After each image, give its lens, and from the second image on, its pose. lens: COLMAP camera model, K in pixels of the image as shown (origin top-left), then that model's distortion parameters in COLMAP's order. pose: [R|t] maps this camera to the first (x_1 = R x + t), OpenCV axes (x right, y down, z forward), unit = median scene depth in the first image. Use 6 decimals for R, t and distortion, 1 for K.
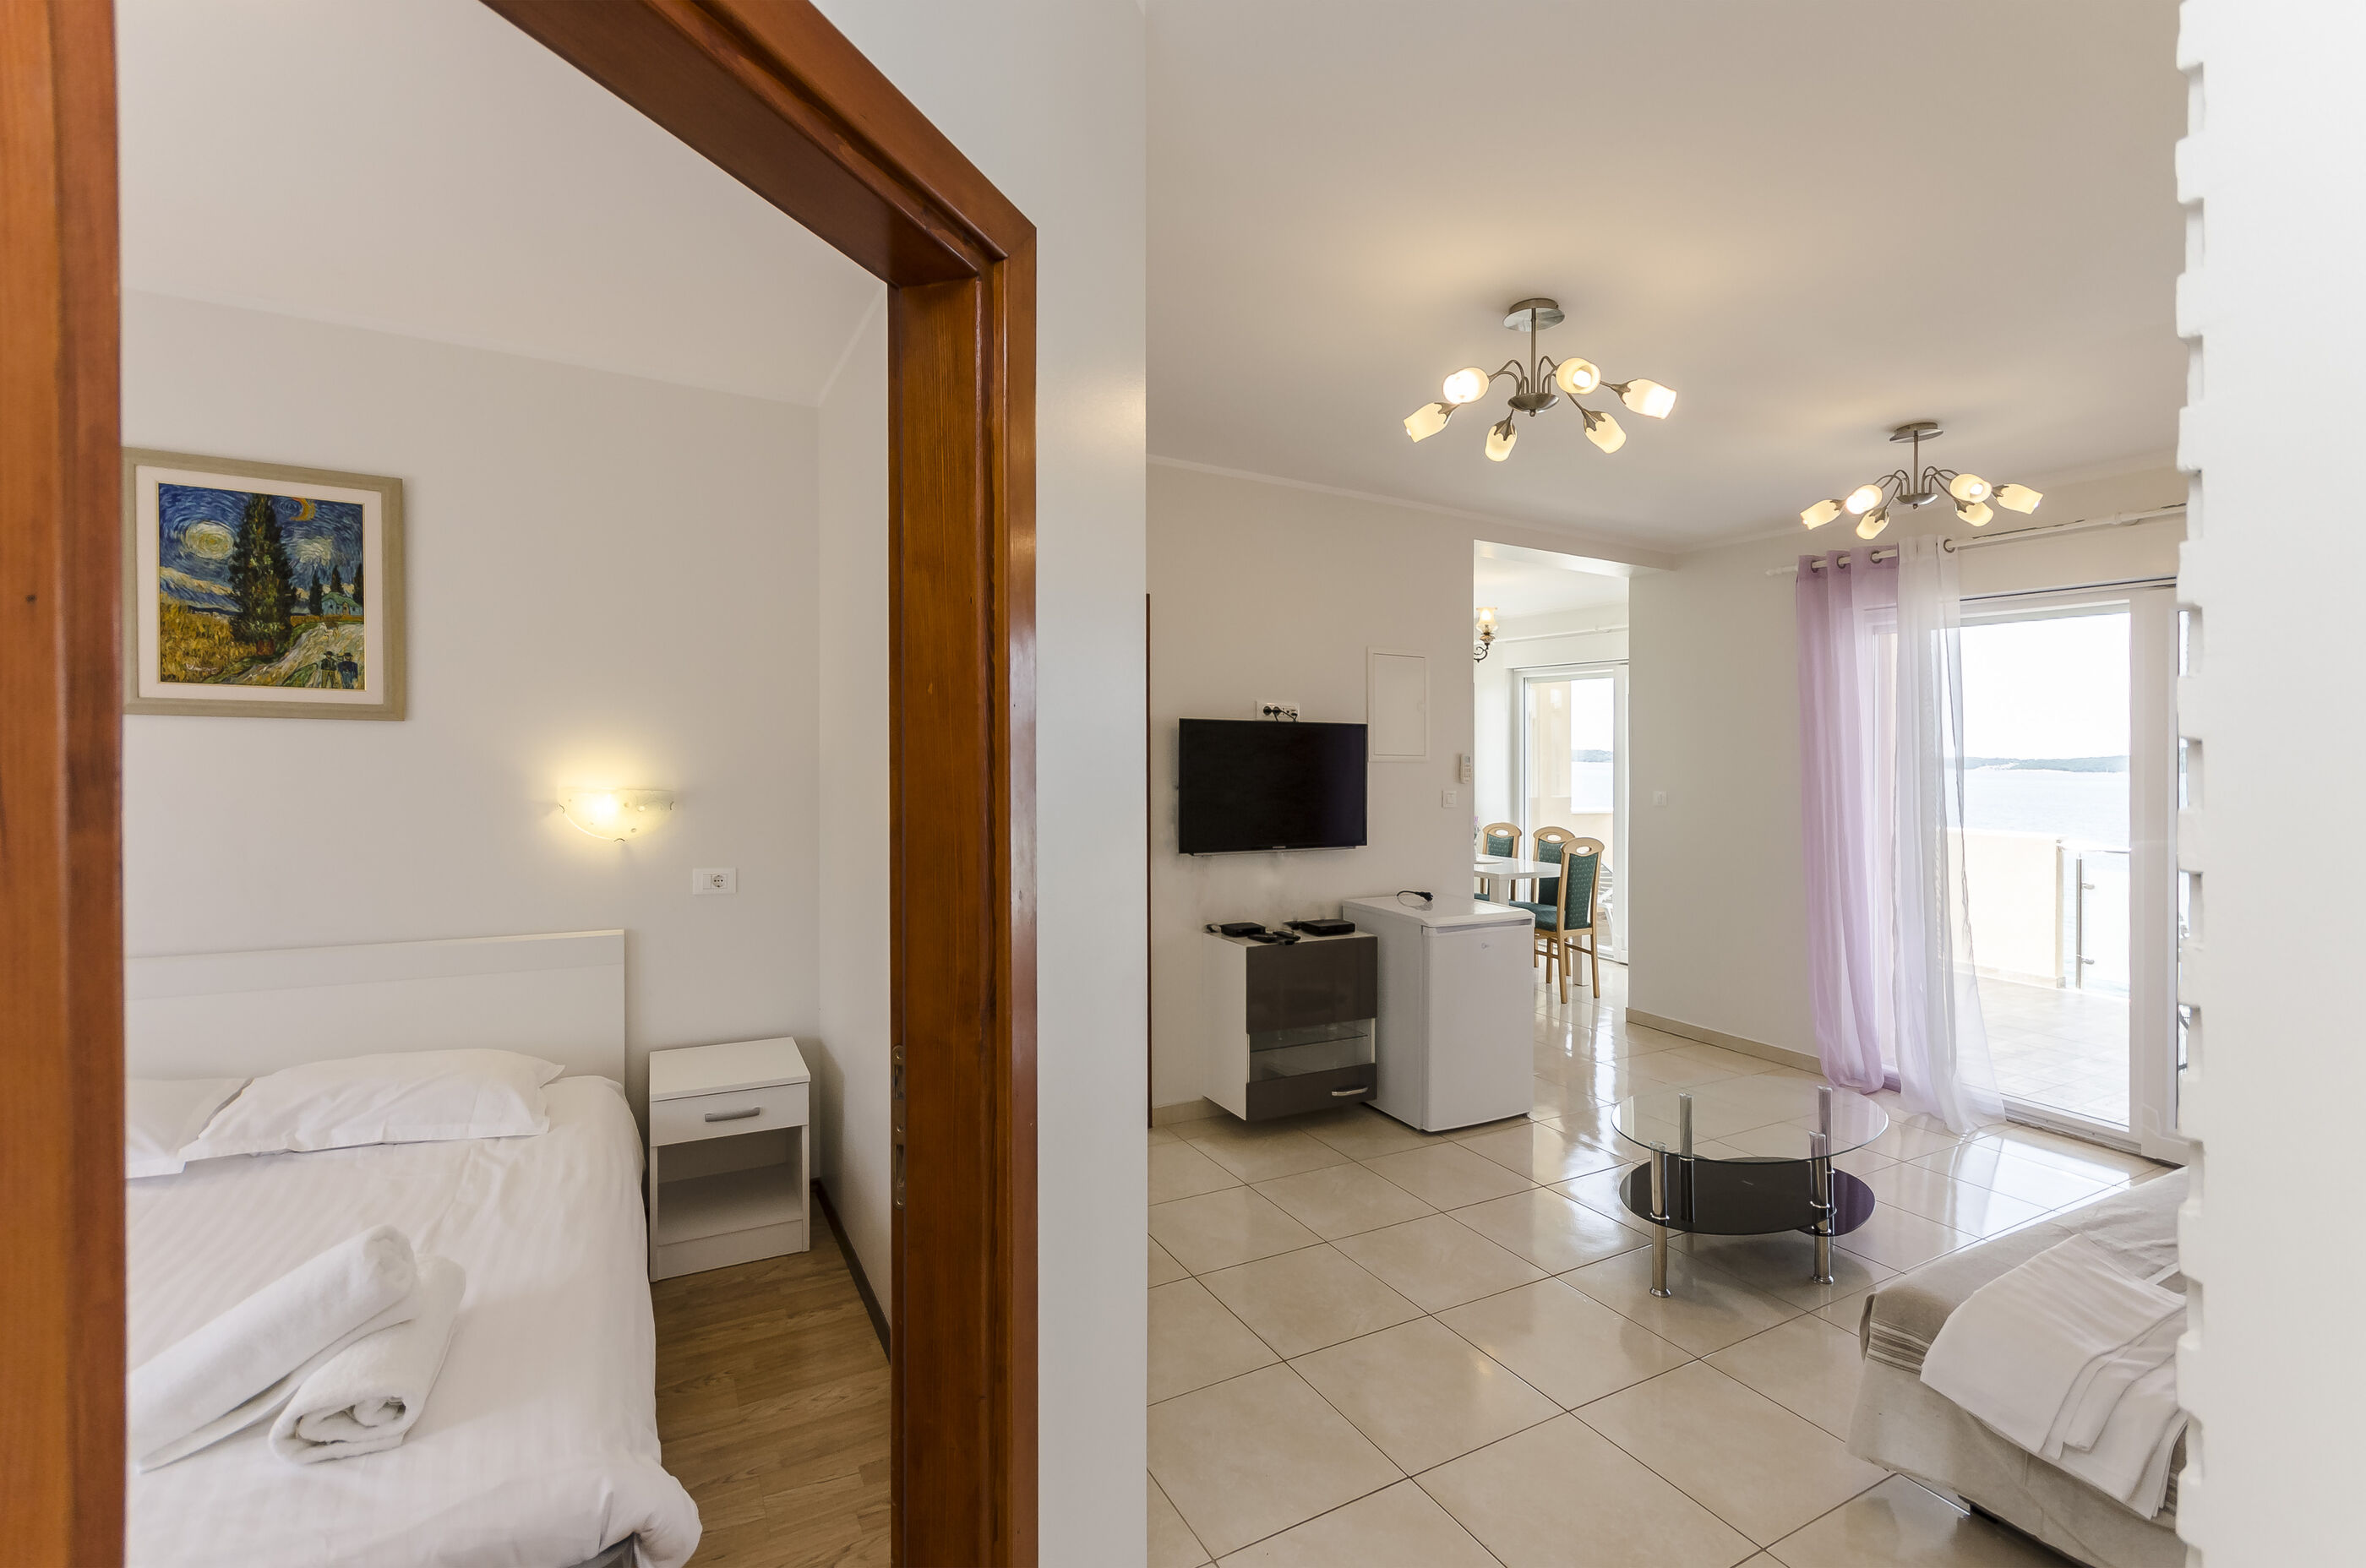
lens RADIAL K [[1037.6, 0, 1222.6], [0, 1037.6, 768.7], [0, 0, 1]] dist [0.020035, -0.009726]
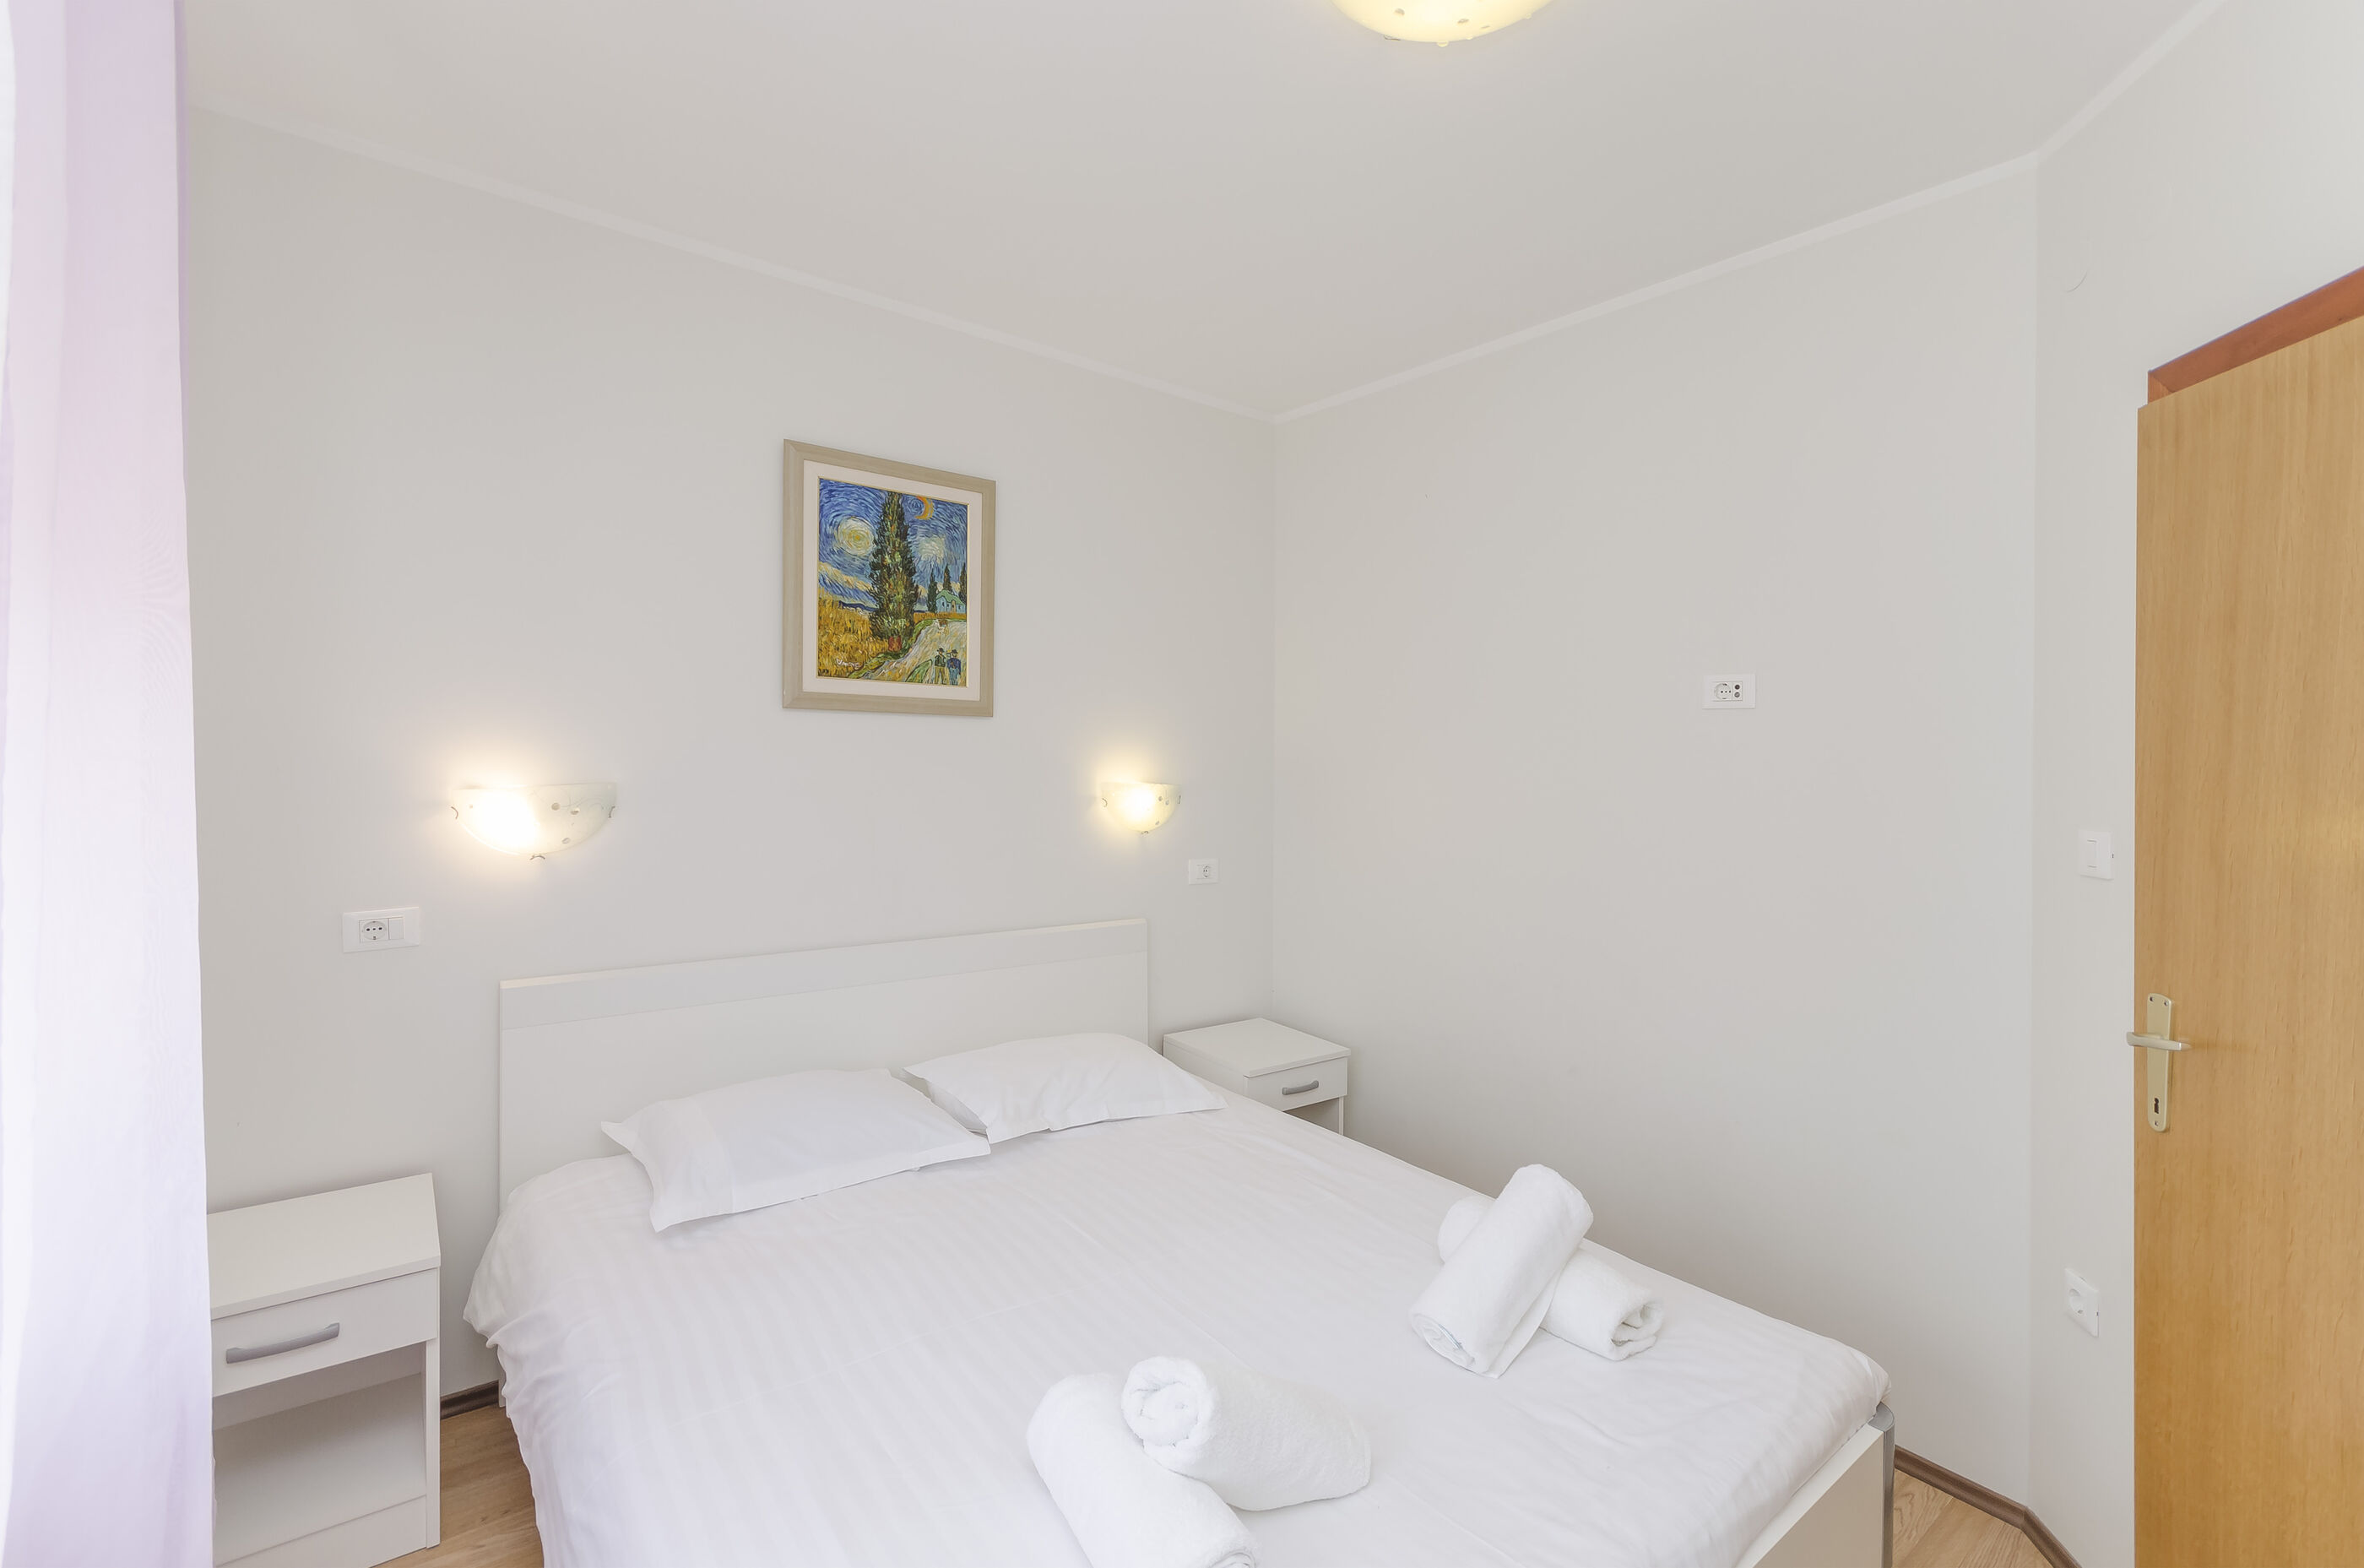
lens RADIAL K [[1039.2, 0, 1192.4], [0, 1039.2, 763.5], [0, 0, 1]] dist [0.000221, -0.000425]
pose [[0.989062, 0.002322, 0.147480, -0.766871], [-0.001717, 0.999990, -0.004233, 0.004065], [-0.147488, 0.003933, 0.989056, -0.035507]]
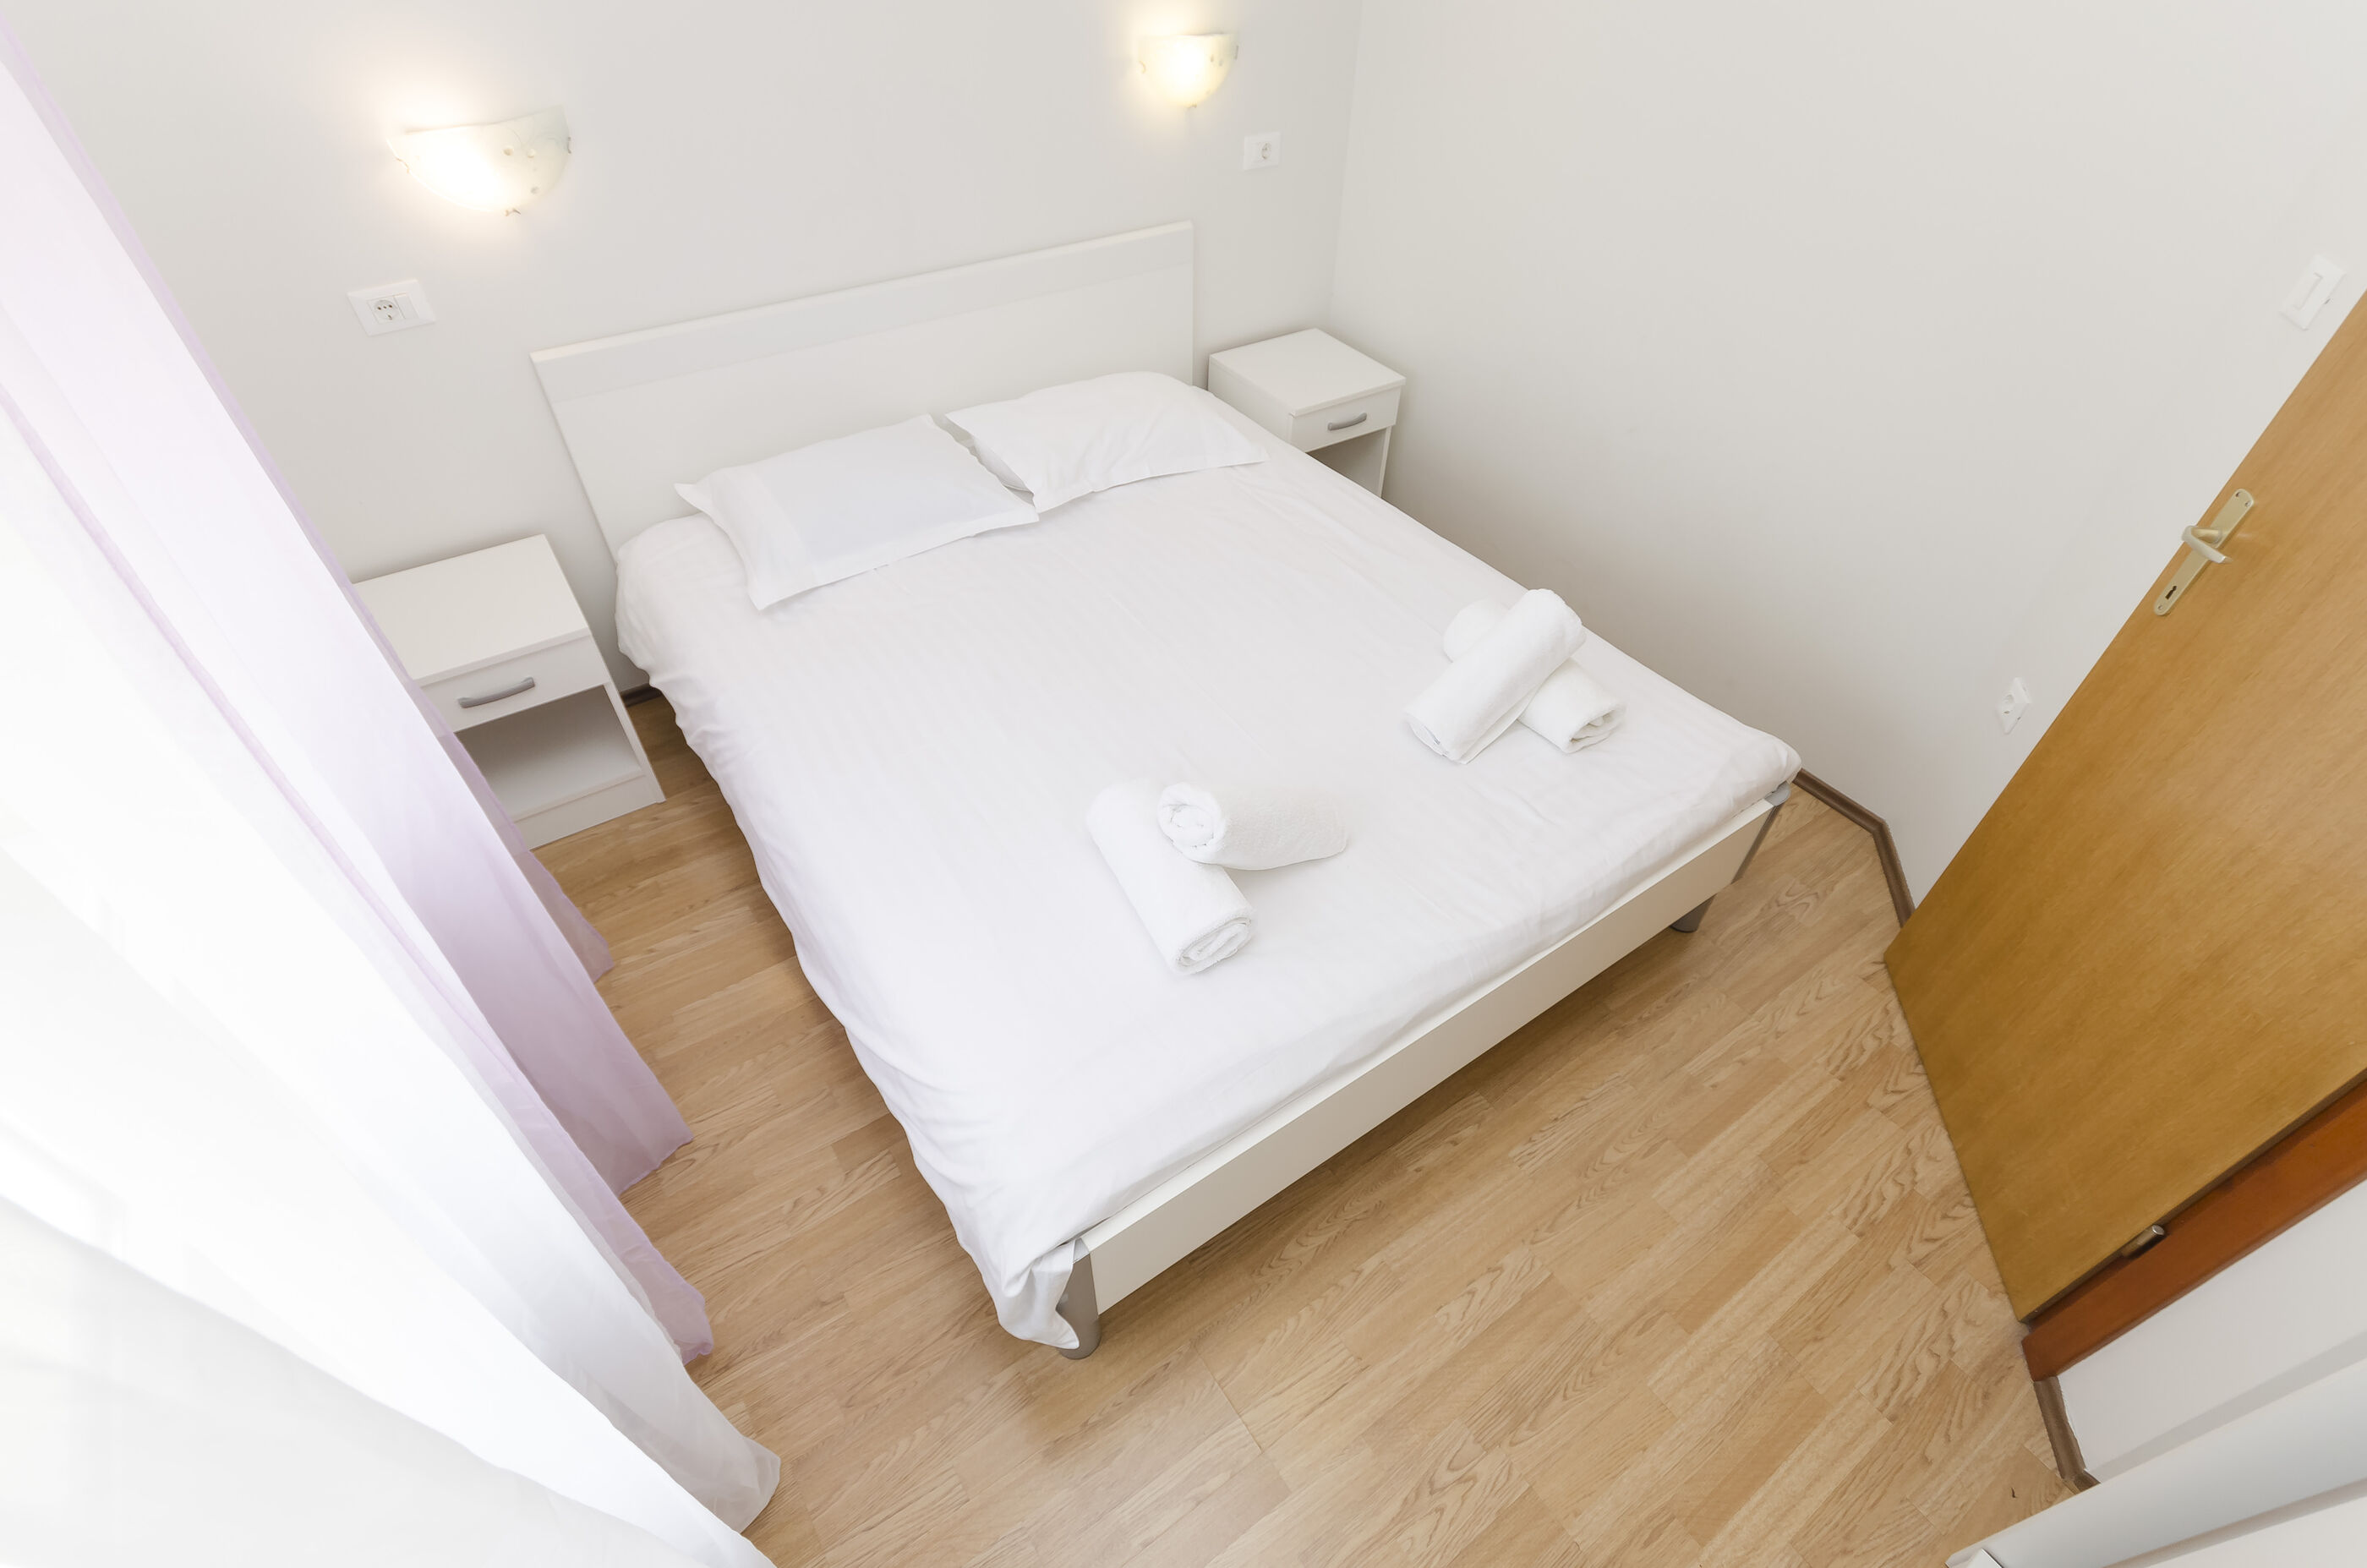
lens RADIAL K [[1090.5, 0, 1165.3], [0, 1090.5, 784.2], [0, 0, 1]] dist [-0.003216, -0.000396]
pose [[0.997182, -0.052938, 0.053161, -0.757656], [0.001601, 0.723447, 0.690378, -0.163046], [-0.075006, -0.688347, 0.721493, -0.018462]]
